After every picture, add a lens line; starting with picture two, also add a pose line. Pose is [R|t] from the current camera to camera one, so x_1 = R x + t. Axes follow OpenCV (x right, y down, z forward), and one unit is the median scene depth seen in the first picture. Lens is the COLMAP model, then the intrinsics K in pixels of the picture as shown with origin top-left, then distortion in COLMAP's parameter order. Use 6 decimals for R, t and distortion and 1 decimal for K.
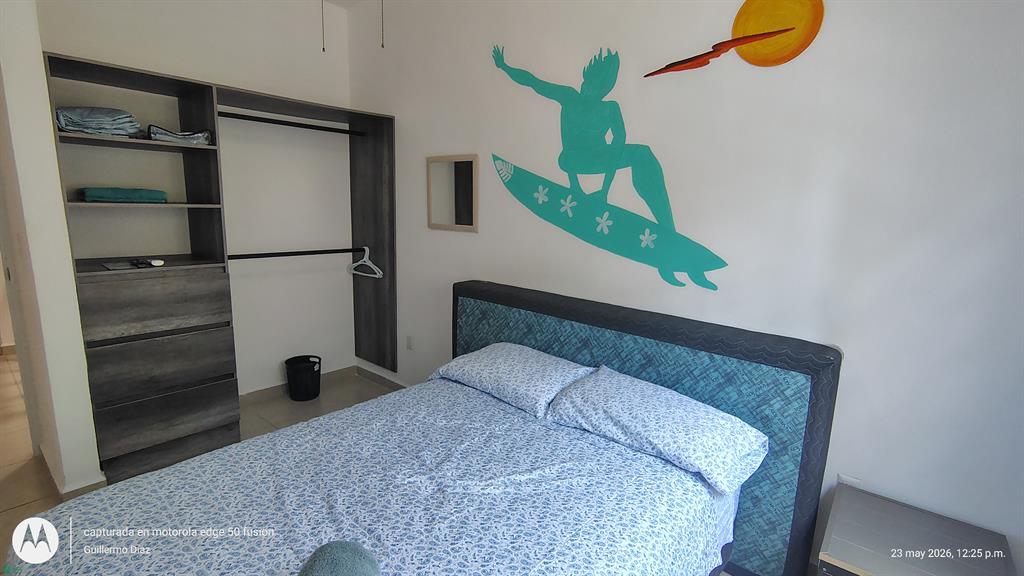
lens RADIAL K [[478.9, 0, 508.3], [0, 478.9, 289.1], [0, 0, 1]] dist [-0.004440, 0.000493]
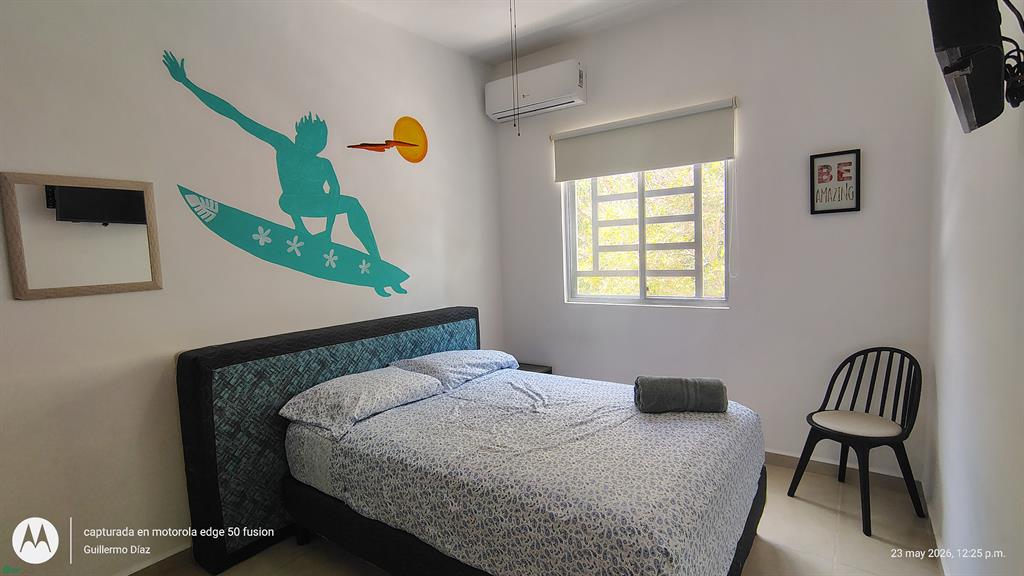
lens RADIAL K [[478.9, 0, 508.3], [0, 478.9, 289.1], [0, 0, 1]] dist [-0.004440, 0.000493]
pose [[-0.067043, -0.113318, 0.991294, -1.019525], [0.211008, 0.969447, 0.125092, -0.122572], [-0.975182, 0.217558, -0.041083, 0.648392]]
